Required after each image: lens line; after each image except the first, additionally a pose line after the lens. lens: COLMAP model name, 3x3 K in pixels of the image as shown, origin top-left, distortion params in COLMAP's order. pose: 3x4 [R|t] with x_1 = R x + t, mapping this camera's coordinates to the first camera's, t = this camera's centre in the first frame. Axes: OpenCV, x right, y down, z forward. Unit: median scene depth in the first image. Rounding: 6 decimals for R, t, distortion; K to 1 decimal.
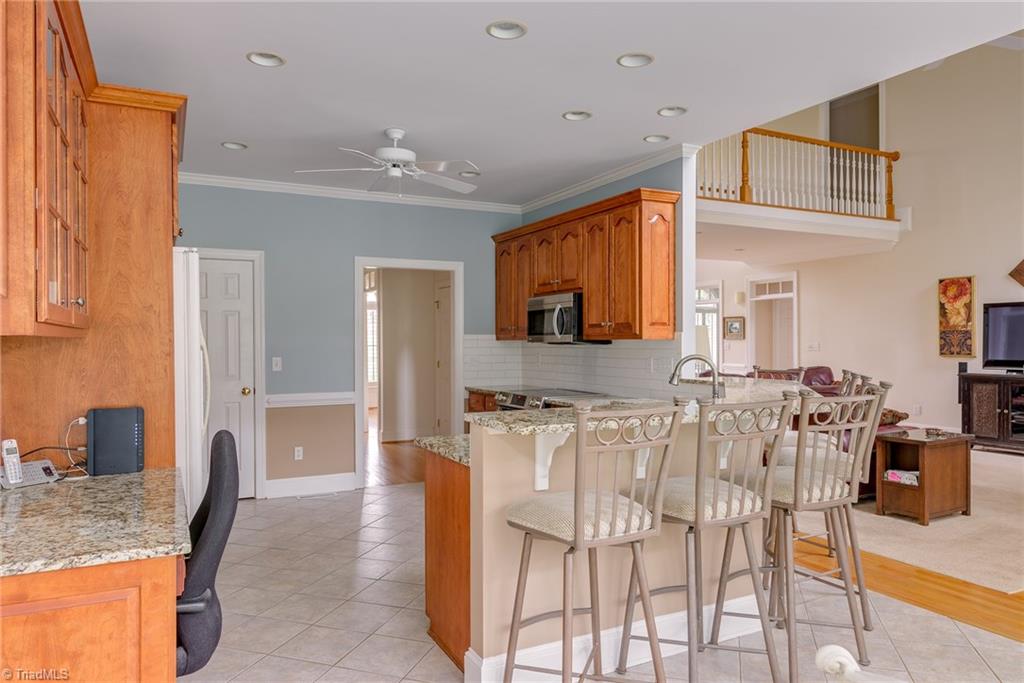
lens RADIAL K [[678.0, 0, 496.3], [0, 678.0, 342.5], [0, 0, 1]] dist [0.000697, 0.000143]
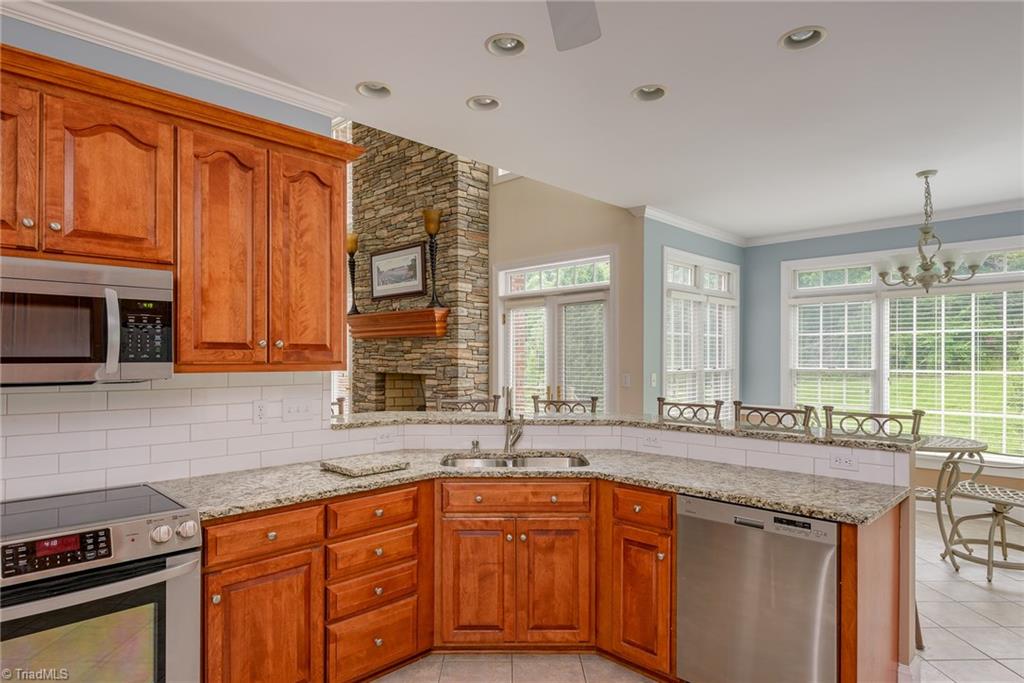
lens RADIAL K [[587.2, 0, 509.5], [0, 587.2, 357.7], [0, 0, 1]] dist [-0.000614, -0.000178]
pose [[-0.329123, 0.003635, 0.944280, -0.292182], [0.001499, 0.999993, -0.003327, -0.011552], [-0.944286, 0.000321, -0.329126, 0.790336]]
